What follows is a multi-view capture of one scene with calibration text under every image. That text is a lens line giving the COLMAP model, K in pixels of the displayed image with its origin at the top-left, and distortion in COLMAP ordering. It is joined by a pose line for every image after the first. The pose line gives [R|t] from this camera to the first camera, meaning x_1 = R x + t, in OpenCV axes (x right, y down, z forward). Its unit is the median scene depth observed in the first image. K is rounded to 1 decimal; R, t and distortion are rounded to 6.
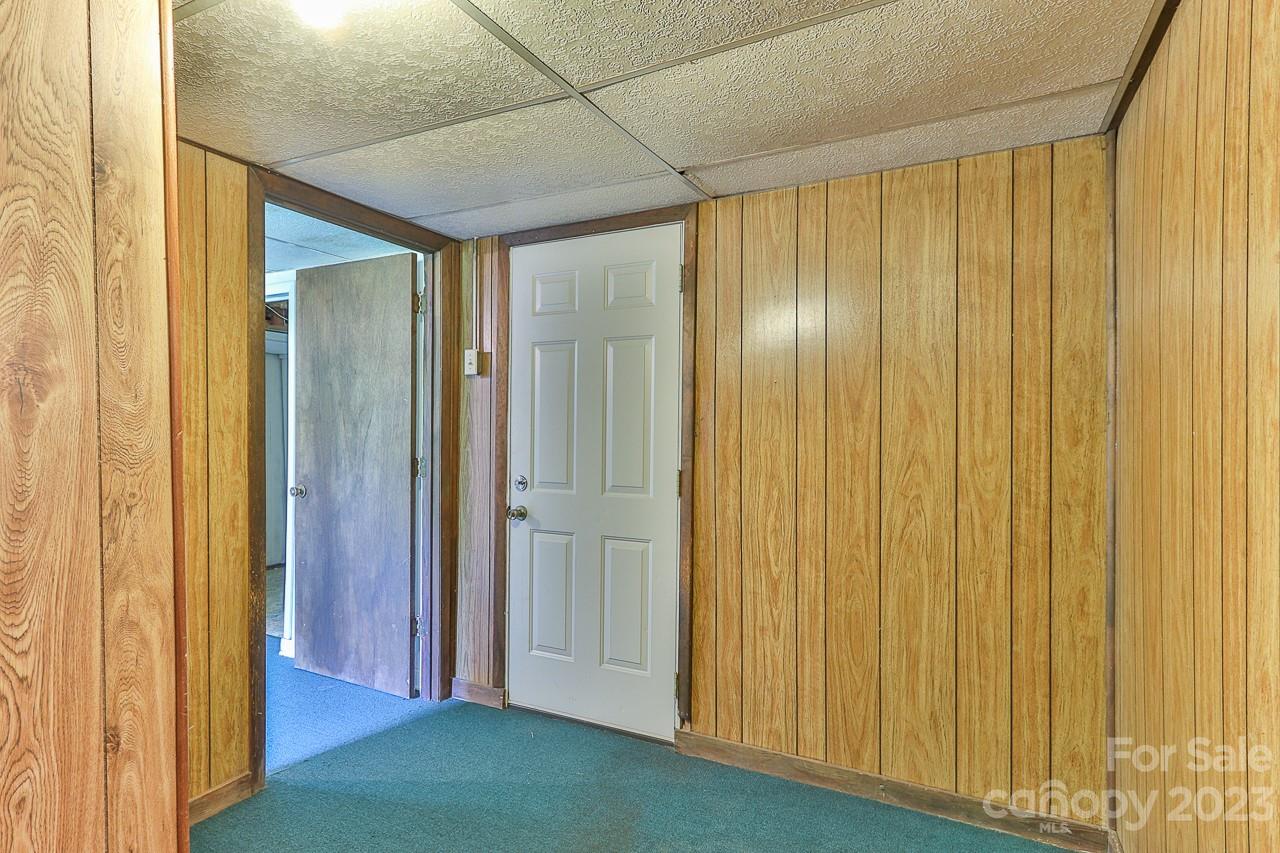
lens RADIAL K [[662.1, 0, 640.8], [0, 662.1, 430.3], [0, 0, 1]] dist [-0.002346, 0.005043]
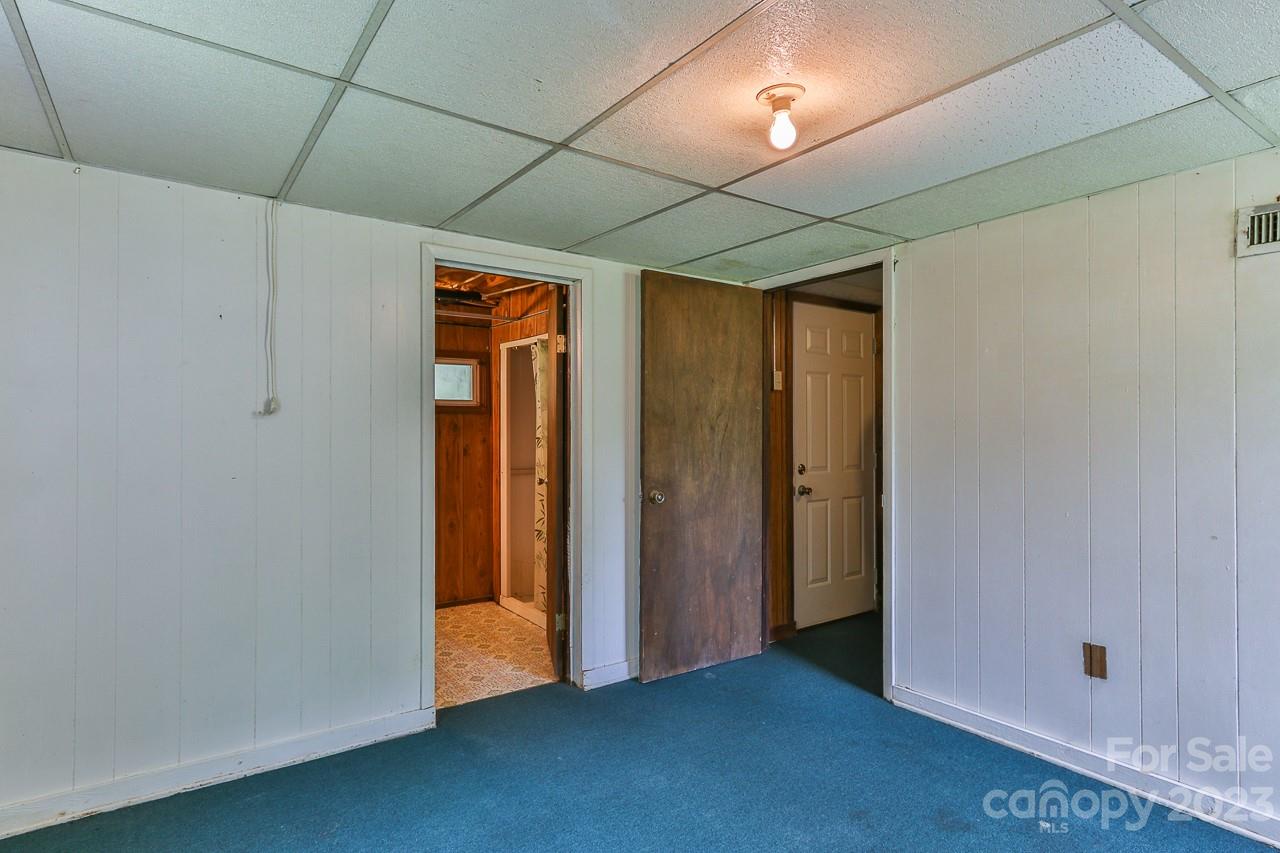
lens RADIAL K [[662.1, 0, 637.0], [0, 662.1, 422.1], [0, 0, 1]] dist [-0.002346, 0.005043]
pose [[0.488952, 0.006306, 0.872288, -1.482733], [0.009105, 0.999883, -0.012332, -0.007096], [-0.872263, 0.013972, 0.488837, 0.578642]]
